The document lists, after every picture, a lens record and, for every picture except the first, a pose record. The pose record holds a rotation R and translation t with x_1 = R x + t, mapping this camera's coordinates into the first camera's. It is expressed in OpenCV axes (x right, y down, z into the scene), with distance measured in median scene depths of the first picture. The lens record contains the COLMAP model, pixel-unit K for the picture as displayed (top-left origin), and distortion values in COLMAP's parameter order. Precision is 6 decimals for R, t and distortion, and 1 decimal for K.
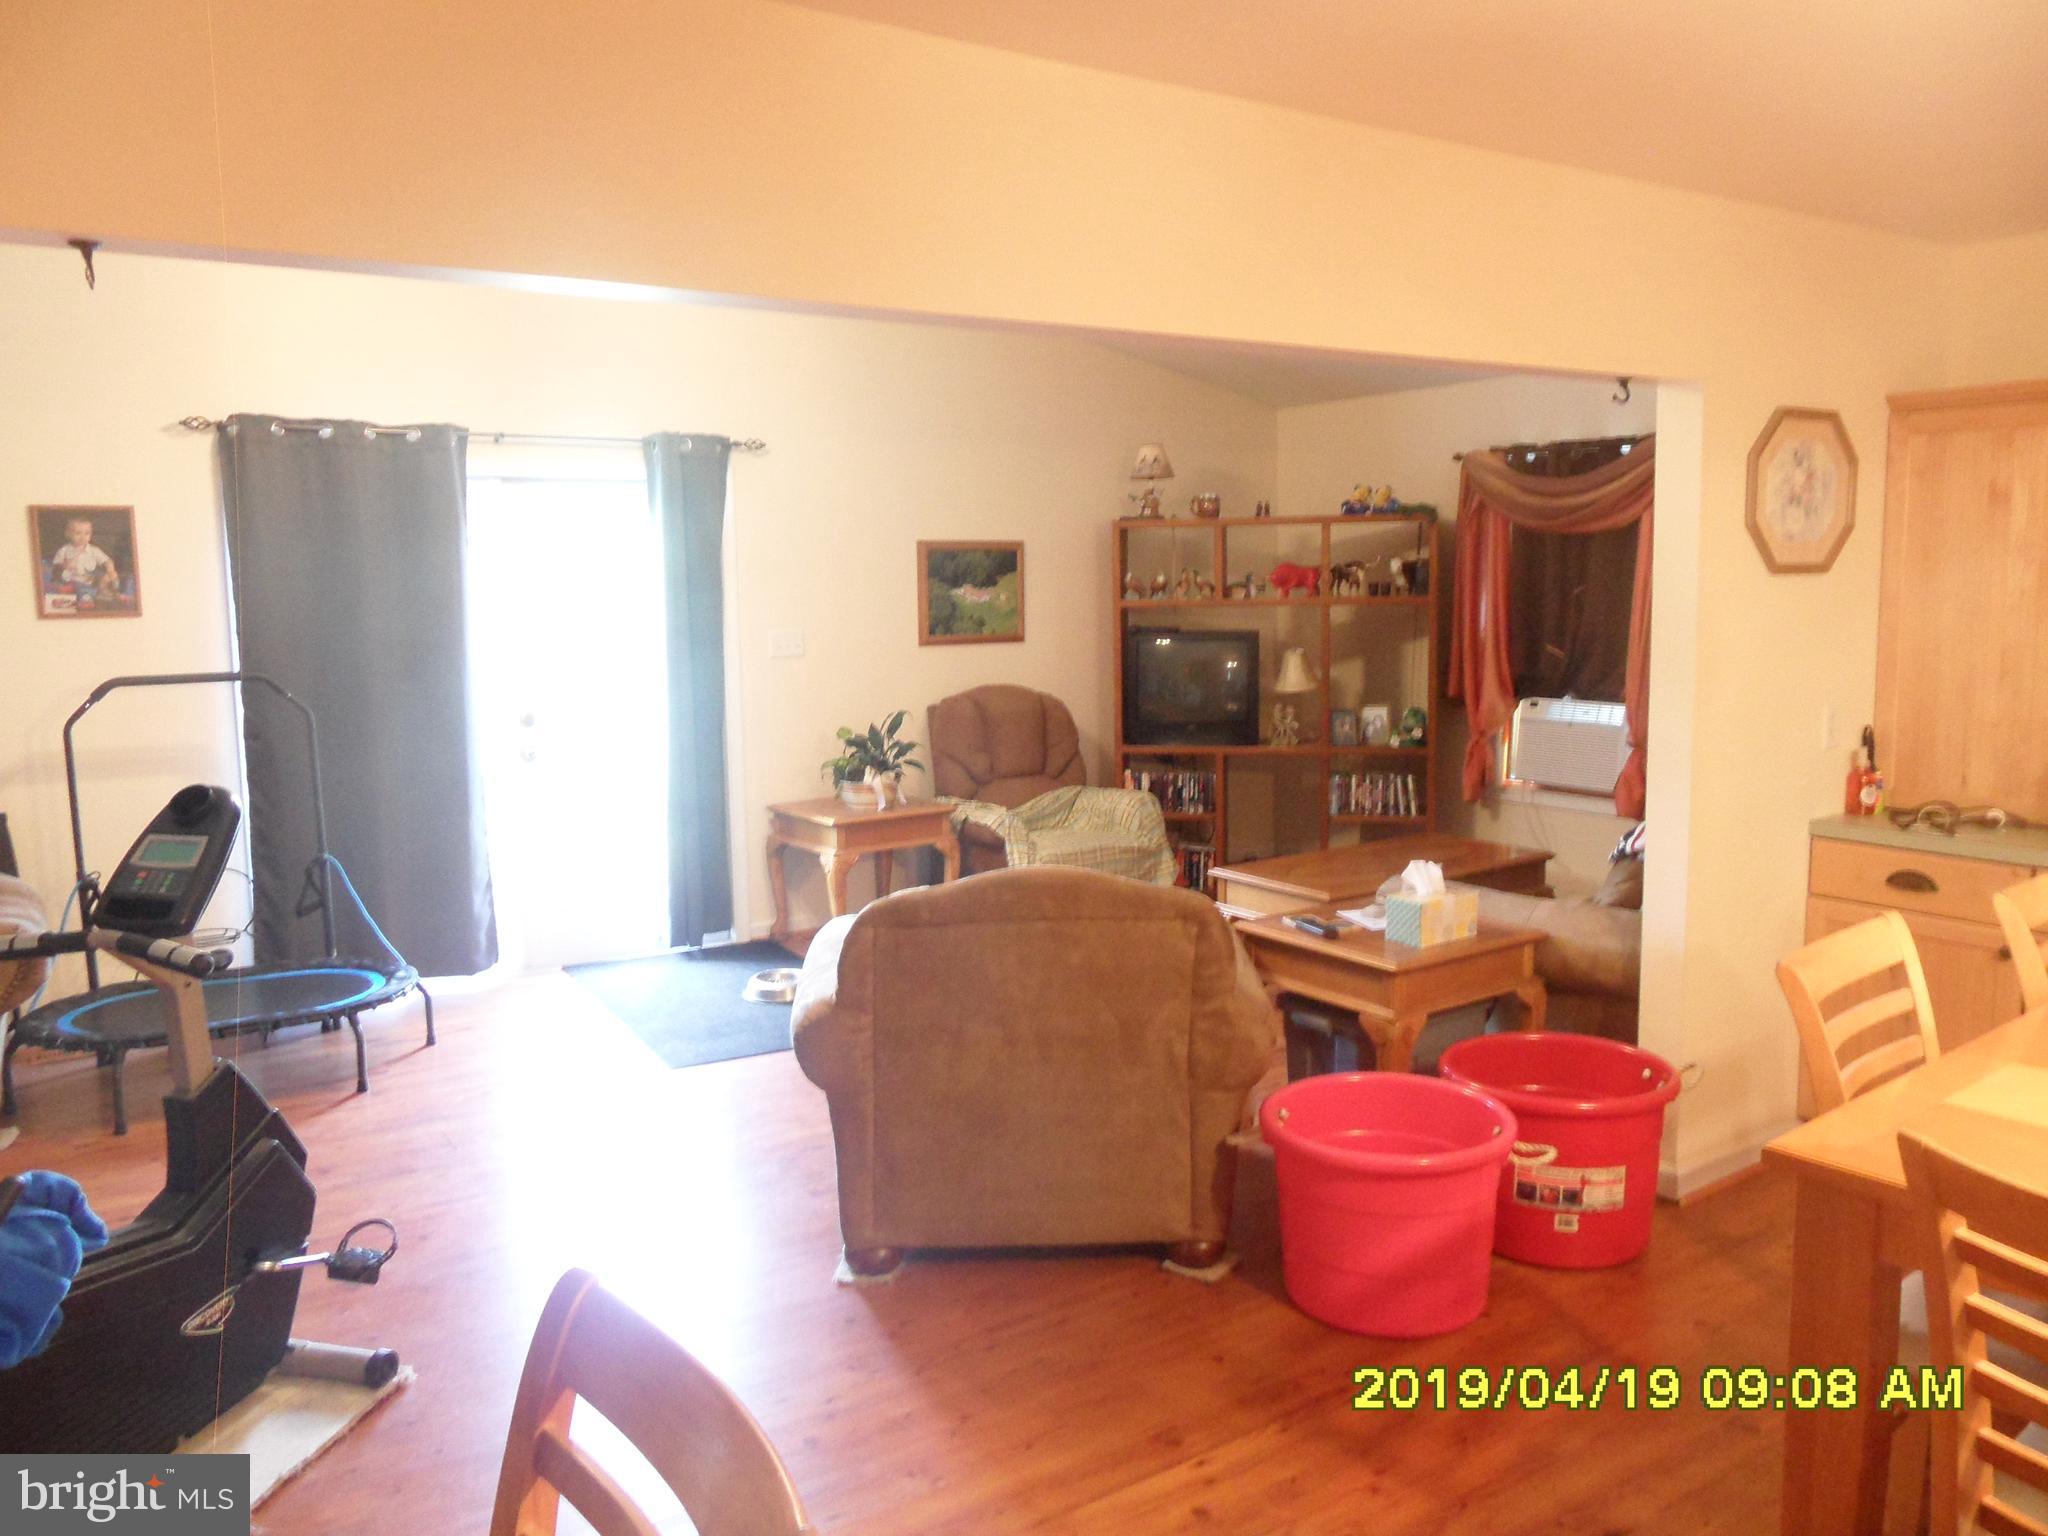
lens RADIAL K [[1504.6, 0, 1015.7], [0, 1504.6, 763.0], [0, 0, 1]] dist [-0.011634, -0.001935]
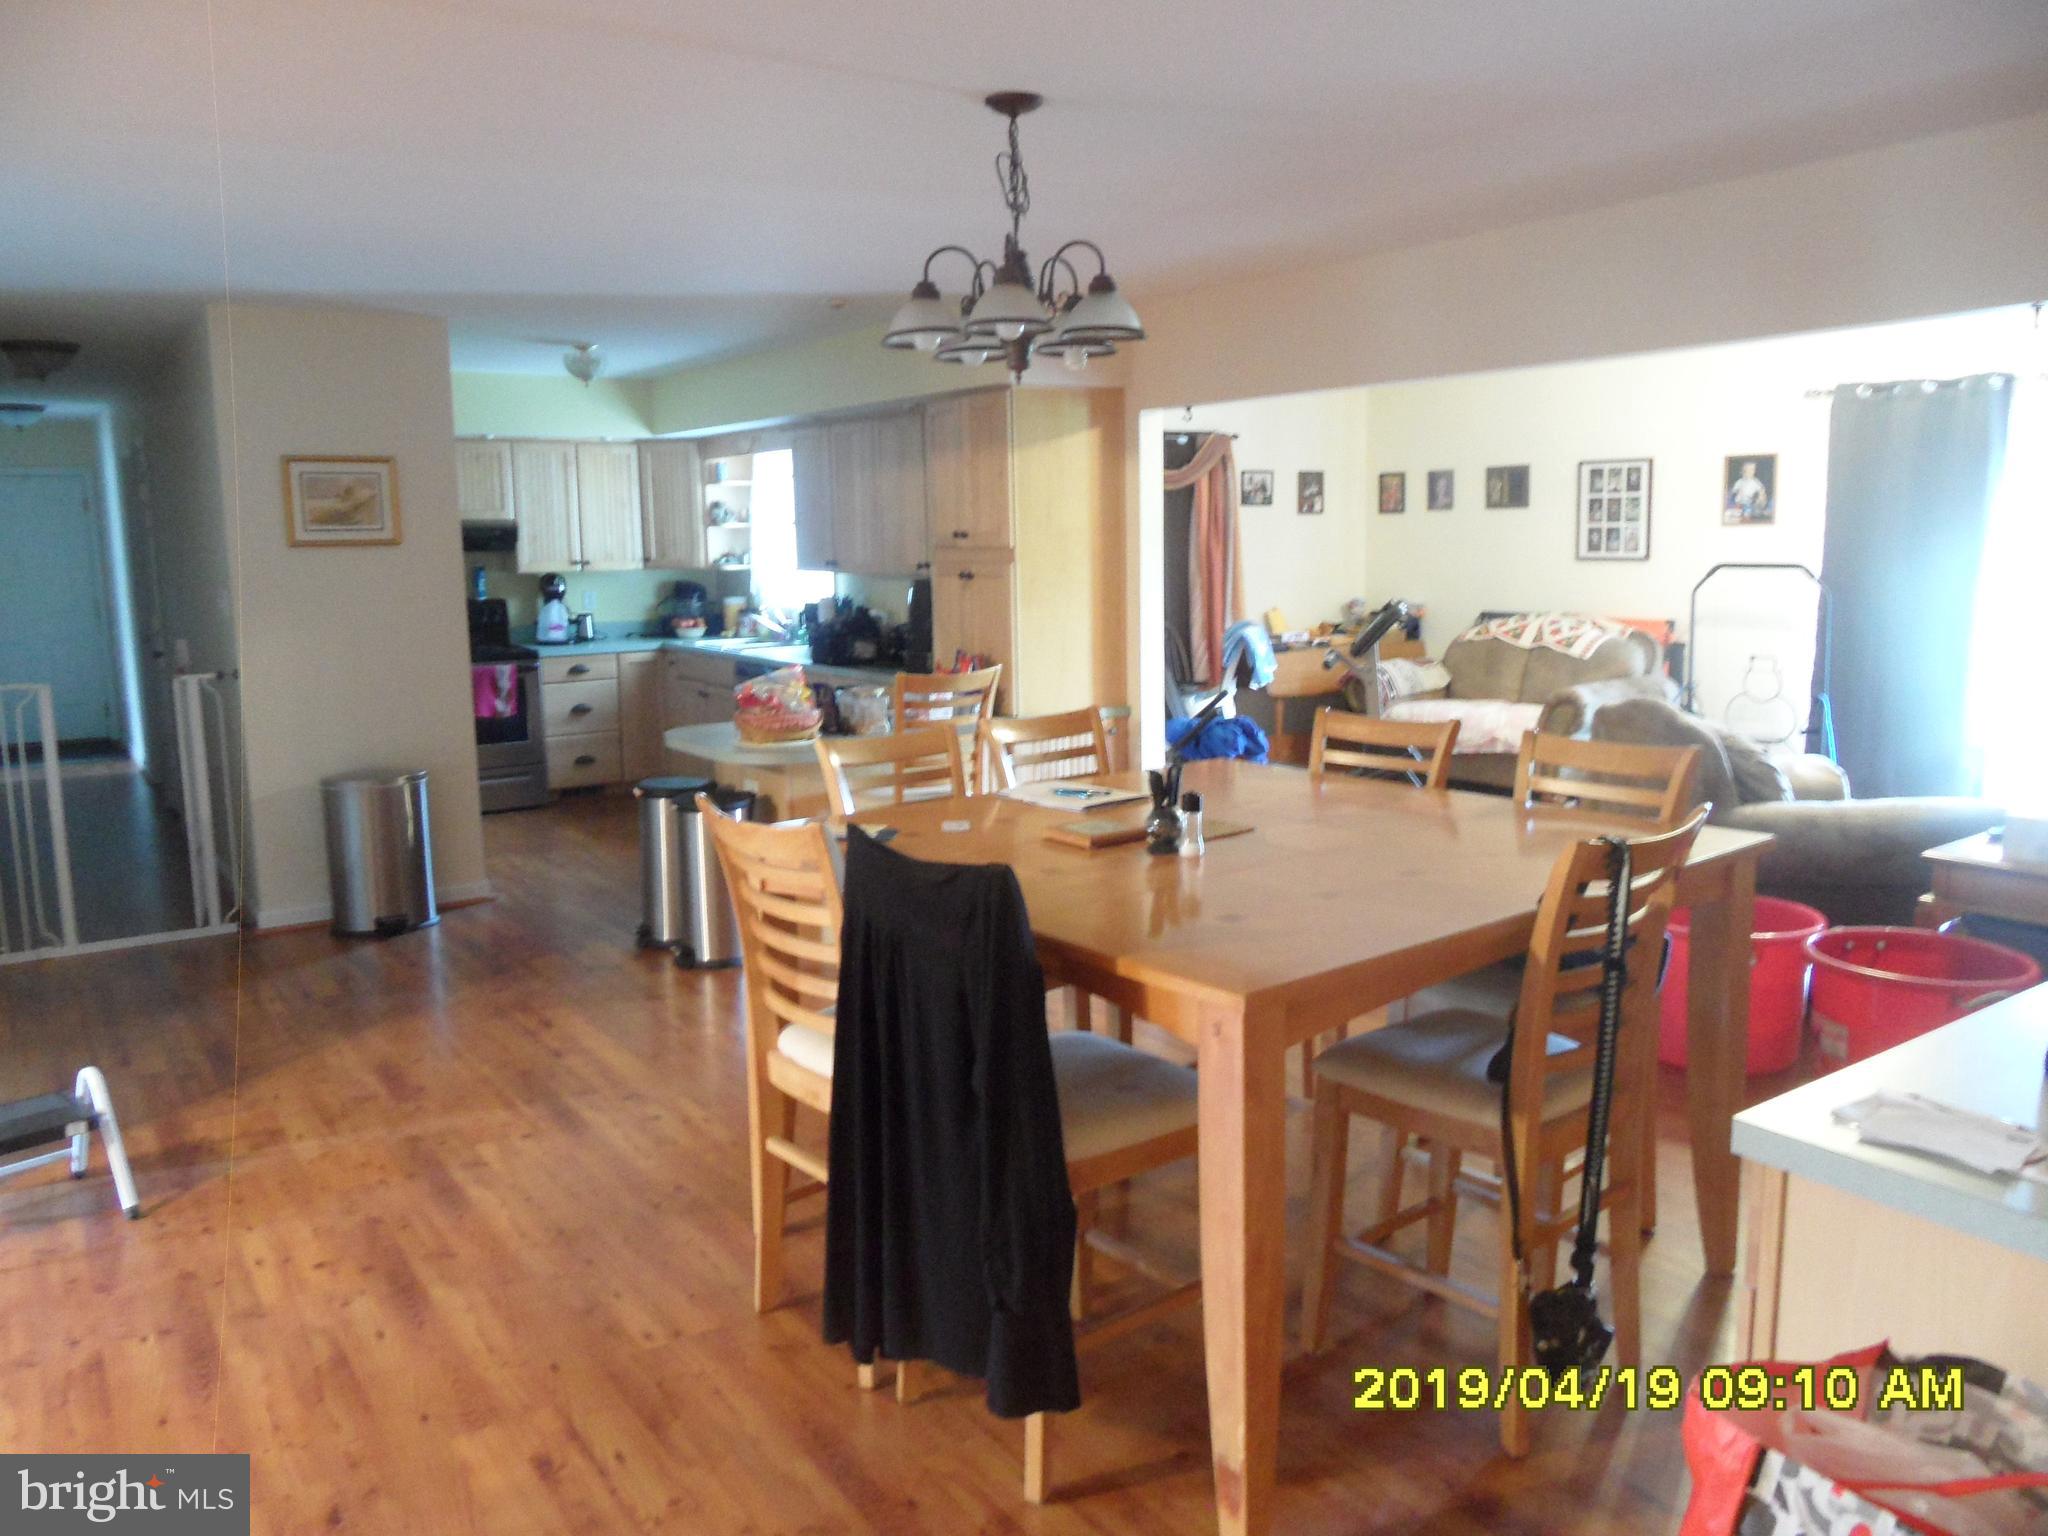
lens RADIAL K [[1504.6, 0, 1020.3], [0, 1504.6, 759.5], [0, 0, 1]] dist [-0.011634, -0.001935]
pose [[0.023839, 0.162990, -0.986340, 0.906564], [-0.101698, 0.981897, 0.159798, -0.028149], [0.994530, 0.096500, 0.039983, 0.191748]]
